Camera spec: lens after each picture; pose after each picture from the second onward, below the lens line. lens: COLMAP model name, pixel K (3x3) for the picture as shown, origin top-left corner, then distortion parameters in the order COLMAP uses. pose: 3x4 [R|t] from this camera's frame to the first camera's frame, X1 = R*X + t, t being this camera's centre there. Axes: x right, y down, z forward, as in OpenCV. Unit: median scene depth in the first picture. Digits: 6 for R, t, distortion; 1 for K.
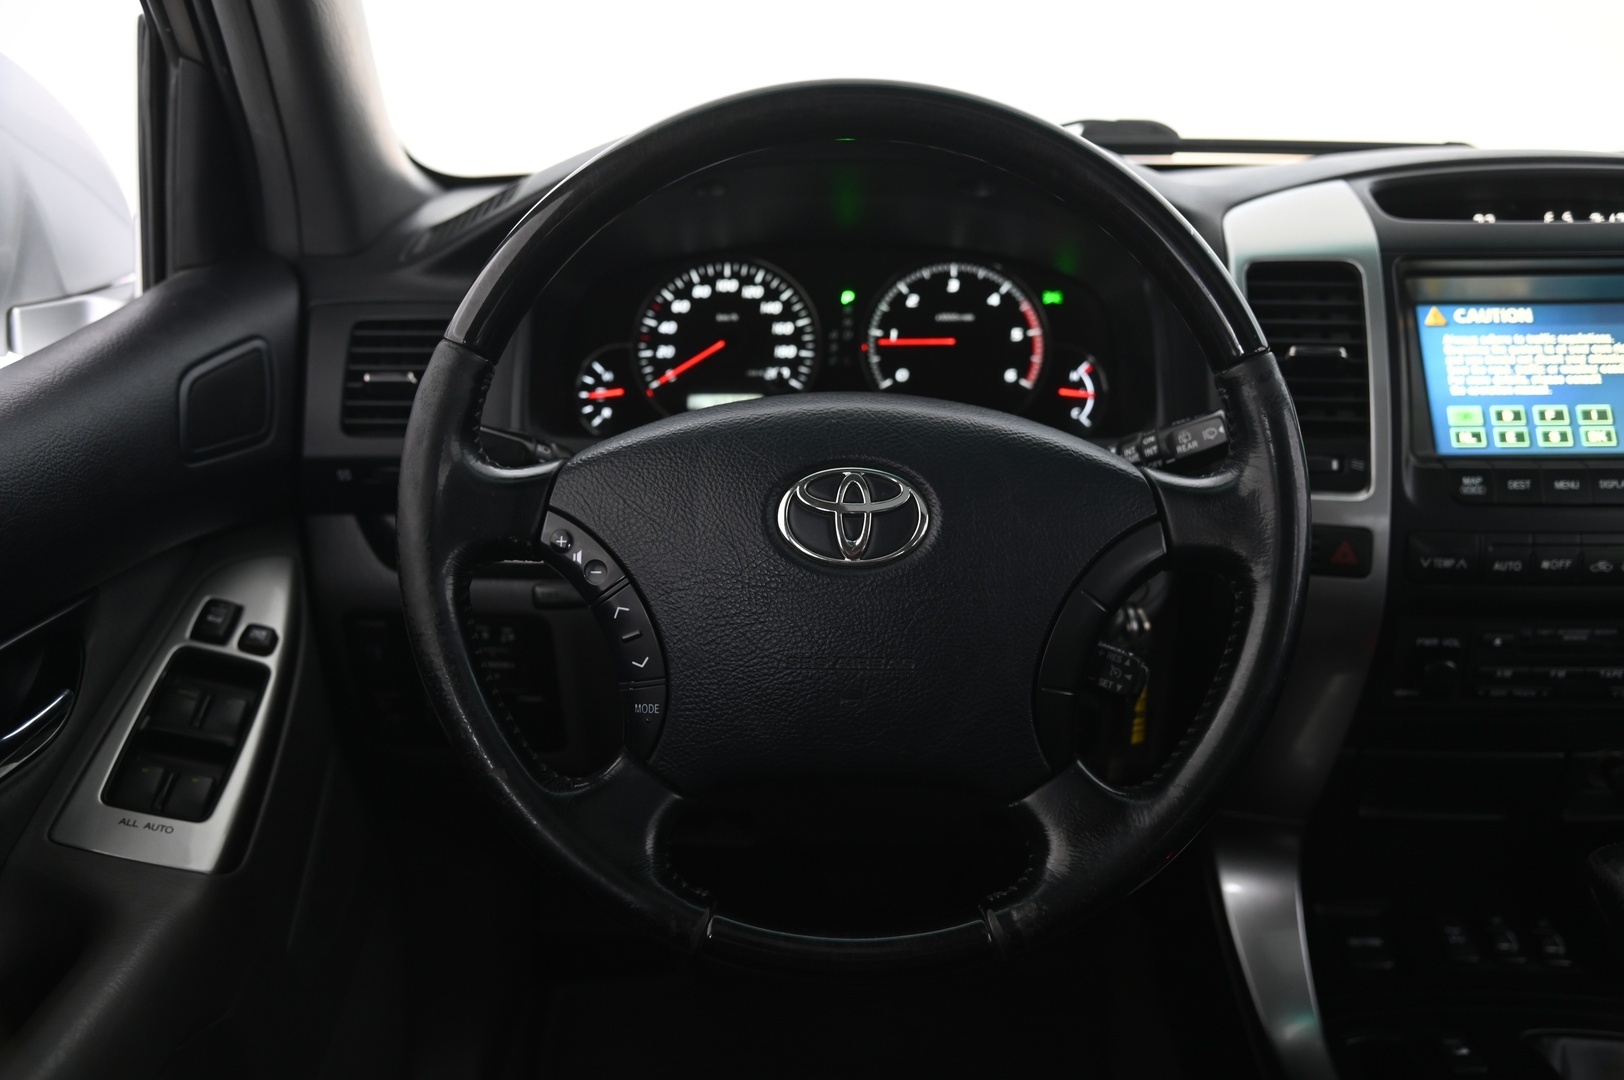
lens RADIAL K [[1410.9, 0, 841.5], [0, 1410.9, 540.6], [0, 0, 1]] dist [-0.010656, 0.066696]
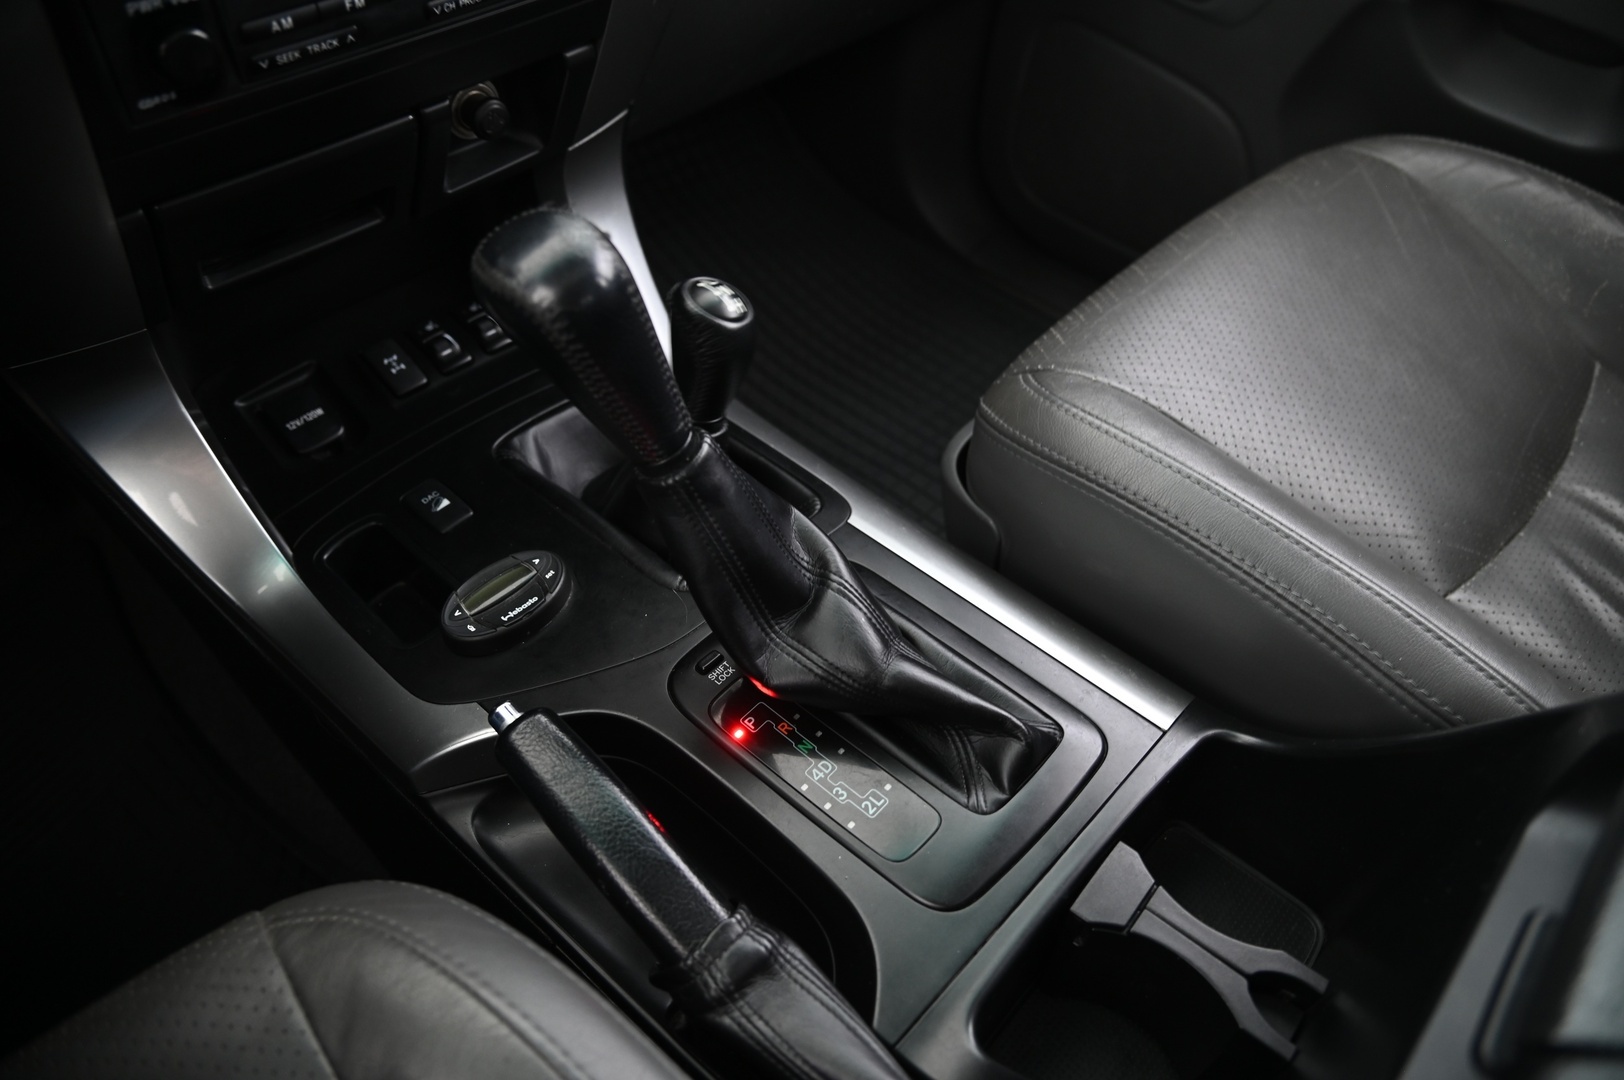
lens RADIAL K [[1076.9, 0, 812.0], [0, 1076.9, 540.0], [0, 0, 1]] dist [-0.107667, 0.038139]
pose [[0.684495, -0.515373, 0.515615, 0.234576], [0.195183, 0.811008, 0.551516, 0.064037], [-0.702404, -0.276871, 0.655722, 0.392658]]
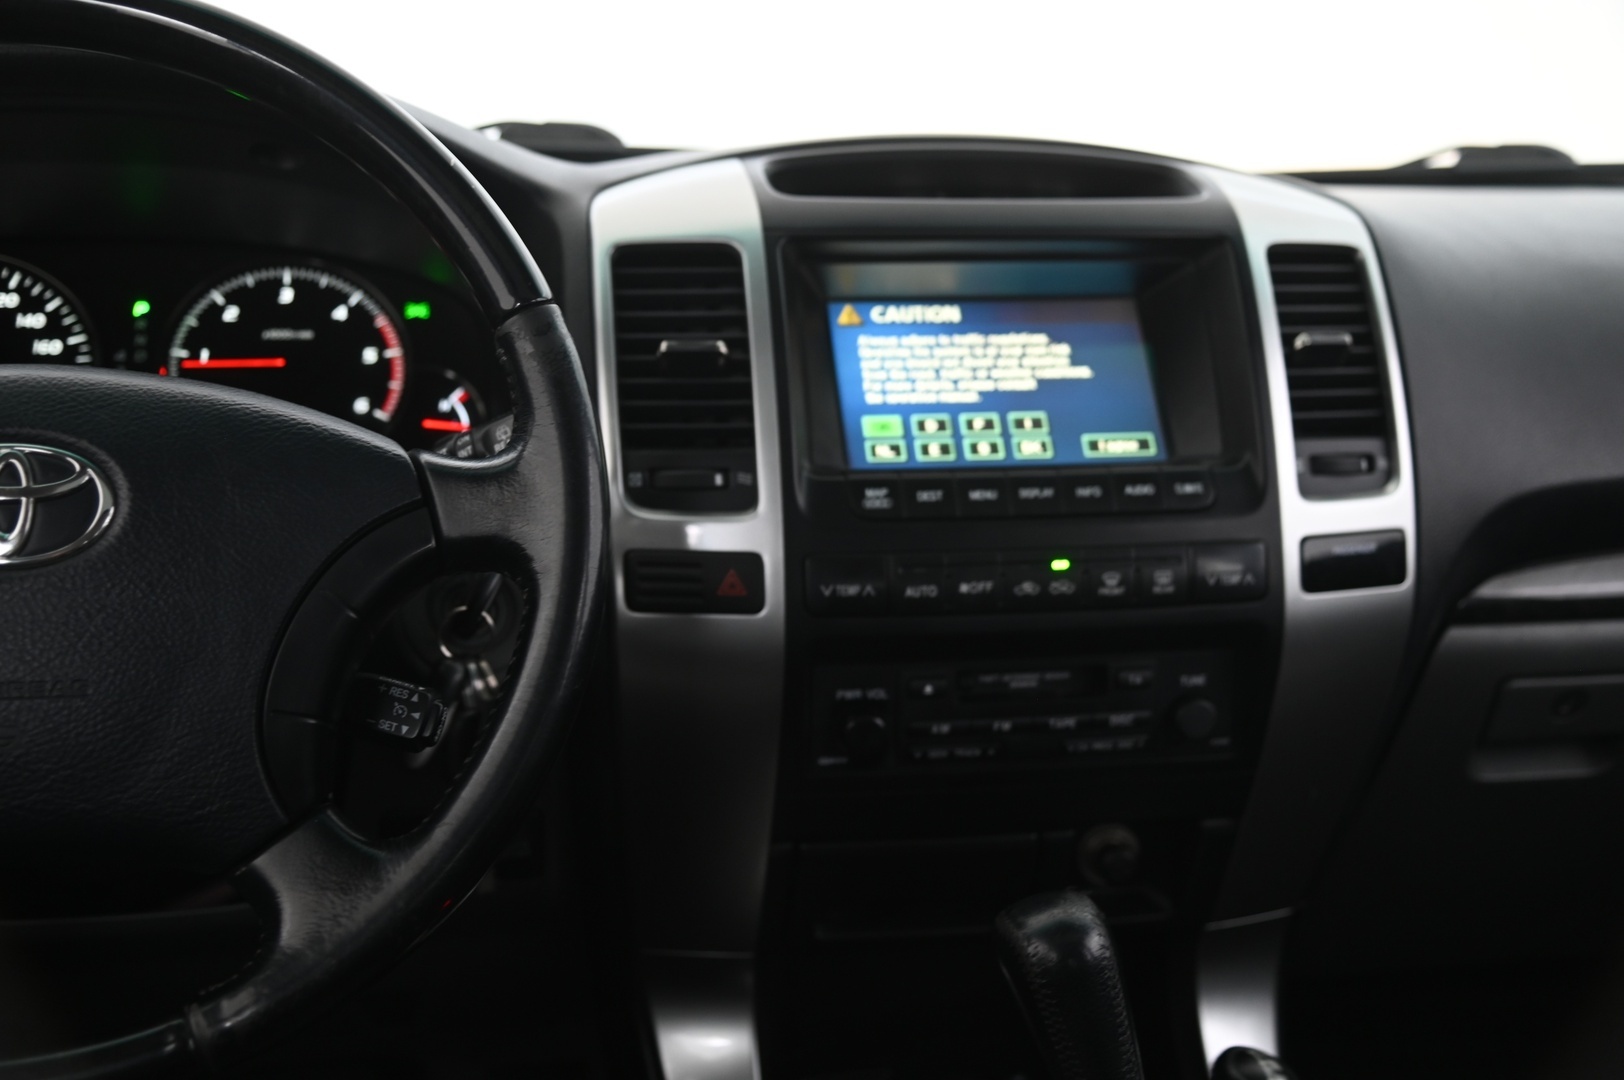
lens RADIAL K [[1931.9, 0, 812.0], [0, 1931.9, 540.0], [0, 0, 1]] dist [0.105500, 0.050094]
pose [[0.981193, -0.025730, 0.191305, 0.157742], [0.051434, 0.990095, -0.130636, 0.112421], [-0.186049, 0.138019, 0.972798, -0.092288]]
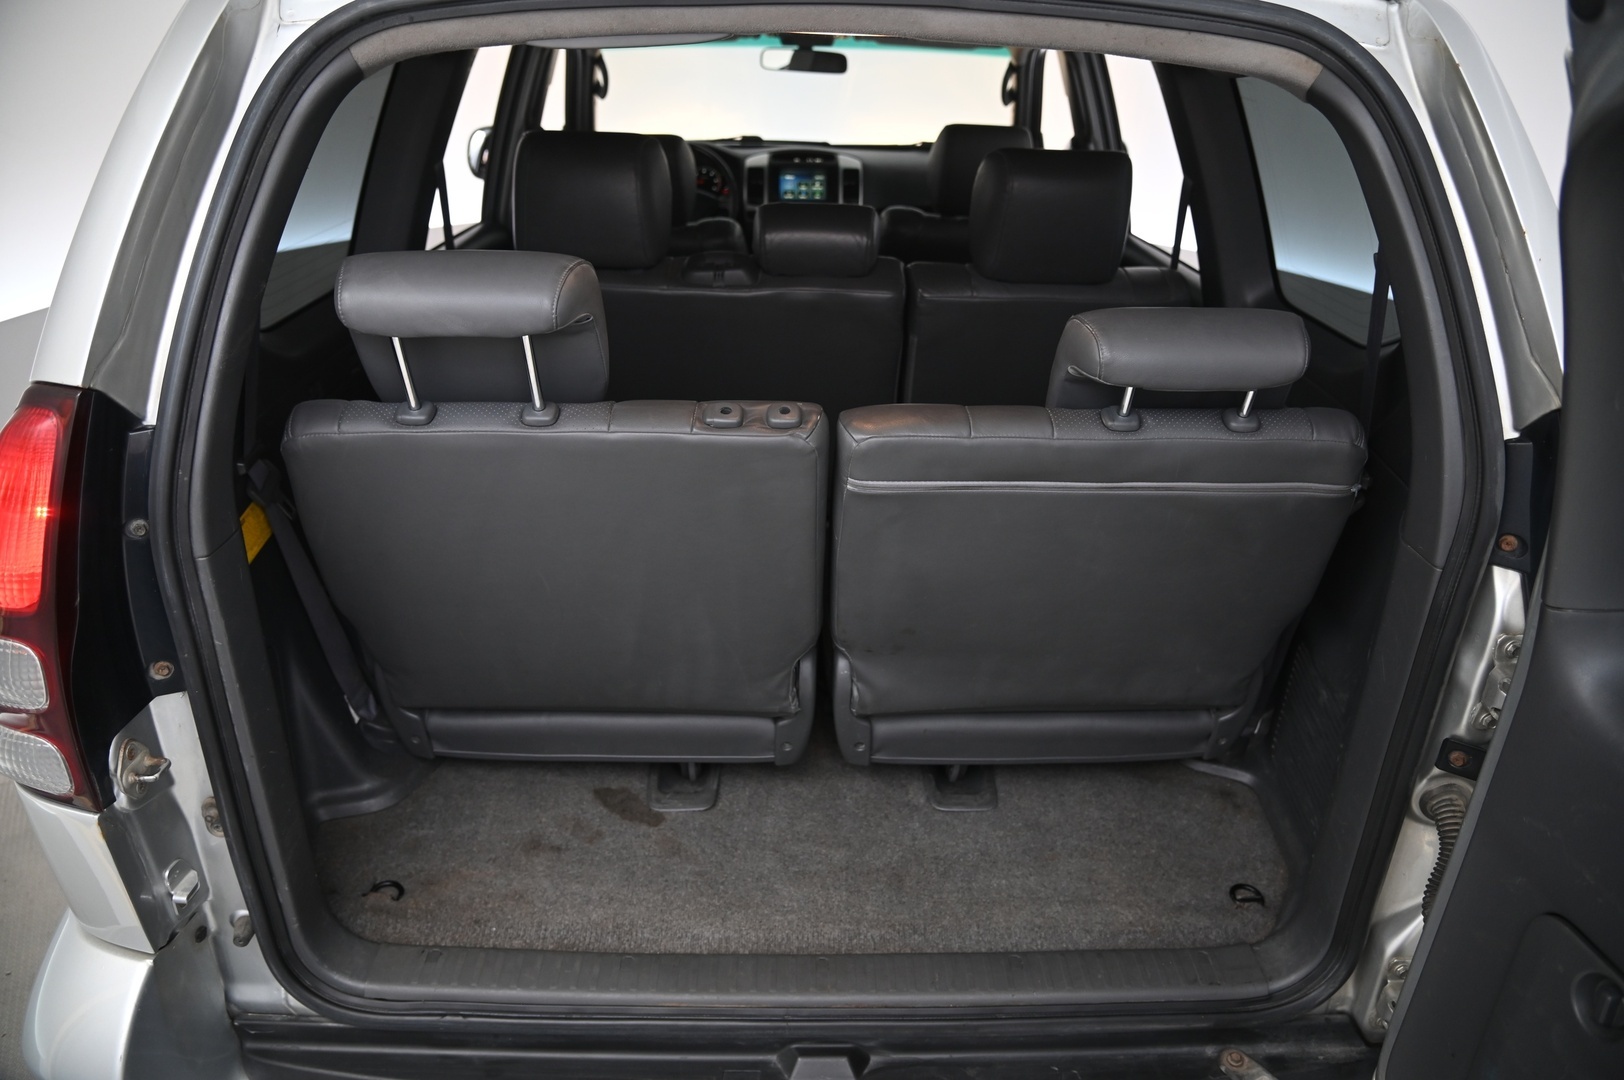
lens RADIAL K [[1076.9, 0, 812.0], [0, 1076.9, 540.0], [0, 0, 1]] dist [-0.107667, 0.038139]
pose [[0.999845, 0.016489, -0.006134, 0.533825], [-0.015475, 0.990136, 0.139250, 0.640935], [0.008370, -0.139133, 0.990238, -3.200950]]
